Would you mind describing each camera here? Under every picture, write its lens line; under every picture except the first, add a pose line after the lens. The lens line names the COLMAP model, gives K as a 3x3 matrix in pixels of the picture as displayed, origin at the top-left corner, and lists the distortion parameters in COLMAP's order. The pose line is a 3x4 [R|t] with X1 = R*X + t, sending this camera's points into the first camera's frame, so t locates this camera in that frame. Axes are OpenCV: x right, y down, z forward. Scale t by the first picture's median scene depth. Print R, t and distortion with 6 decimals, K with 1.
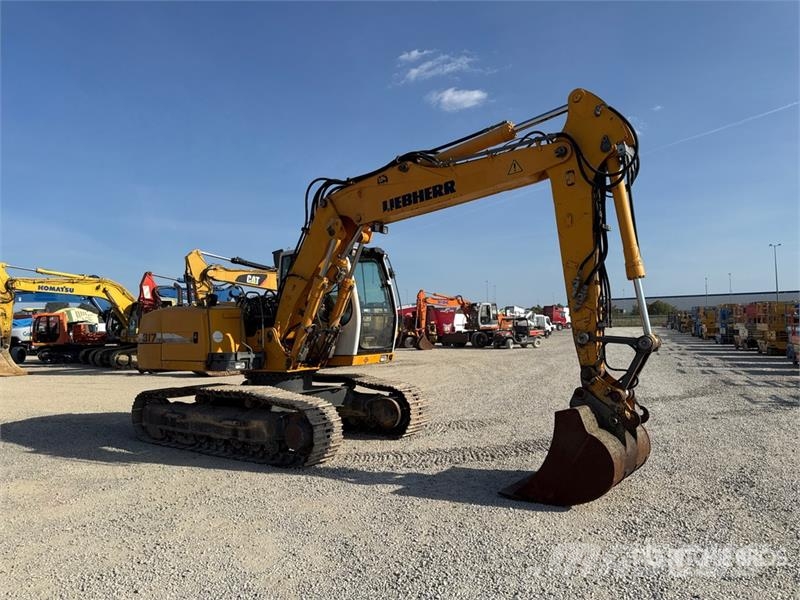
lens RADIAL K [[562.5, 0, 397.4], [0, 562.5, 304.8], [0, 0, 1]] dist [0.113479, -0.190246]
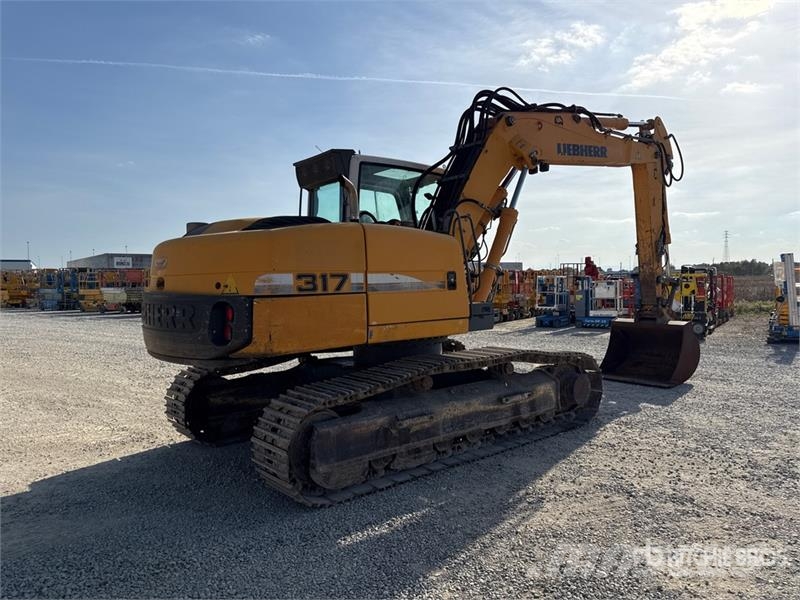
lens RADIAL K [[562.5, 0, 397.4], [0, 562.5, 304.8], [0, 0, 1]] dist [0.113479, -0.190246]
pose [[0.244094, -0.026175, 0.969398, -0.978829], [-0.022684, 0.999208, 0.032692, 0.067192], [-0.969486, -0.029970, 0.243307, 0.936956]]
